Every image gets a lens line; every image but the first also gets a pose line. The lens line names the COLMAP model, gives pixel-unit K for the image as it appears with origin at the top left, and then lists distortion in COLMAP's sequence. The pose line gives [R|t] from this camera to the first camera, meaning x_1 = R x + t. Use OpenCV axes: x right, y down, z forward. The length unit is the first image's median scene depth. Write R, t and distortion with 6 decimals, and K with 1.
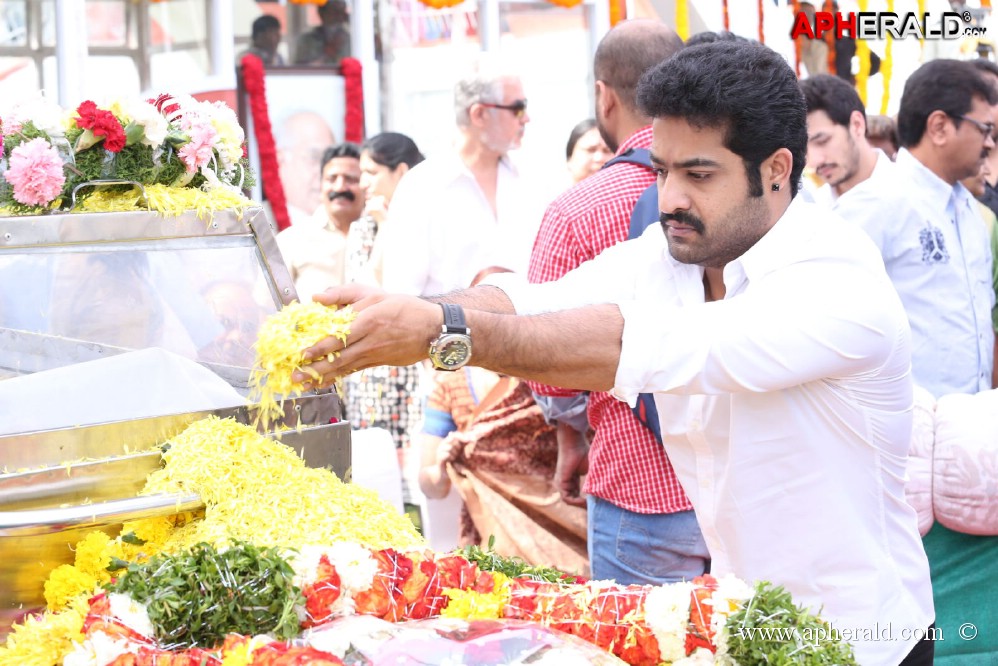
lens RADIAL K [[2179.1, 0, 497.1], [0, 2179.1, 331.5], [0, 0, 1]] dist [-0.236252, 0.000000]
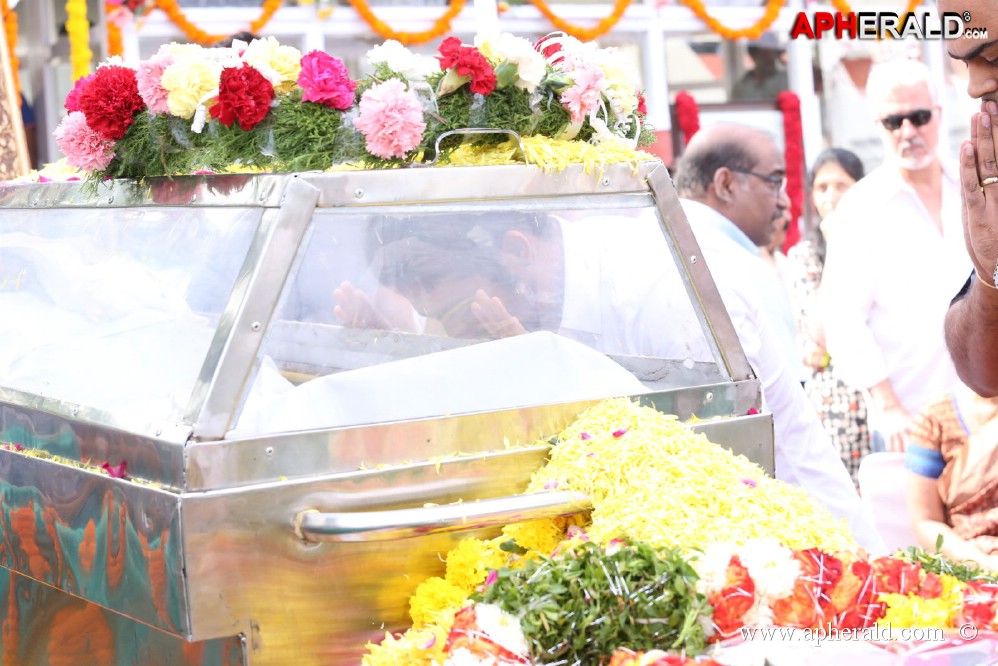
lens RADIAL K [[2179.1, 0, 491.1], [0, 2179.1, 326.8], [0, 0, 1]] dist [-0.236252, 0.000000]
pose [[0.976039, -0.030988, -0.215377, 0.010096], [0.024520, 0.999166, -0.032638, 0.040004], [0.216209, 0.026575, 0.975985, 0.169386]]
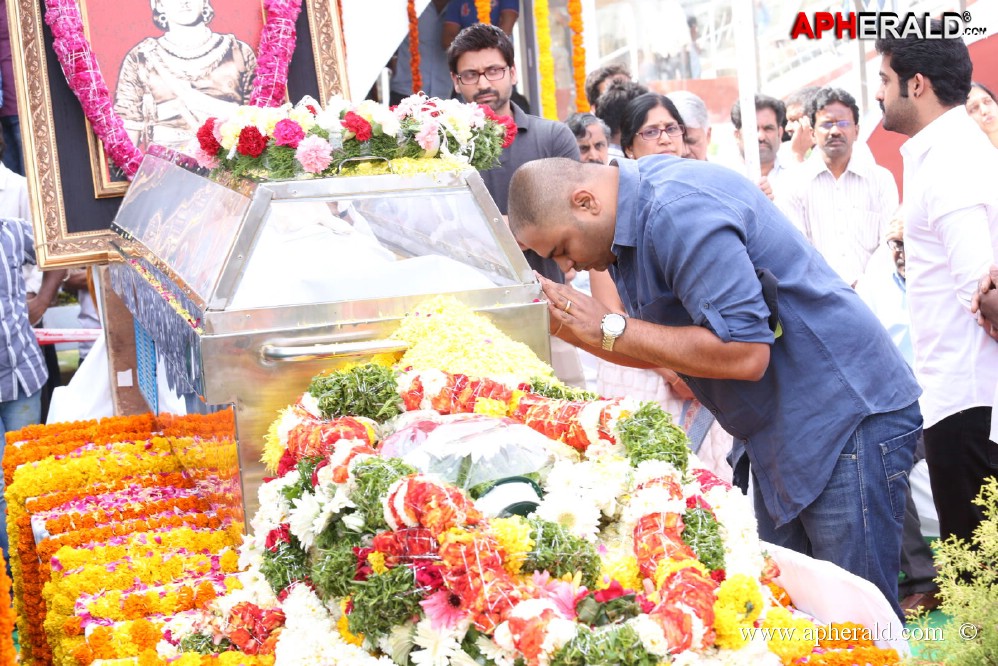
lens RADIAL K [[2179.1, 0, 500.4], [0, 2179.1, 329.8], [0, 0, 1]] dist [-0.236252, 0.000000]
pose [[0.857772, 0.022648, -0.513531, 0.861927], [0.004121, 0.998694, 0.050927, -0.022351], [0.514014, -0.045800, 0.856558, -0.458448]]
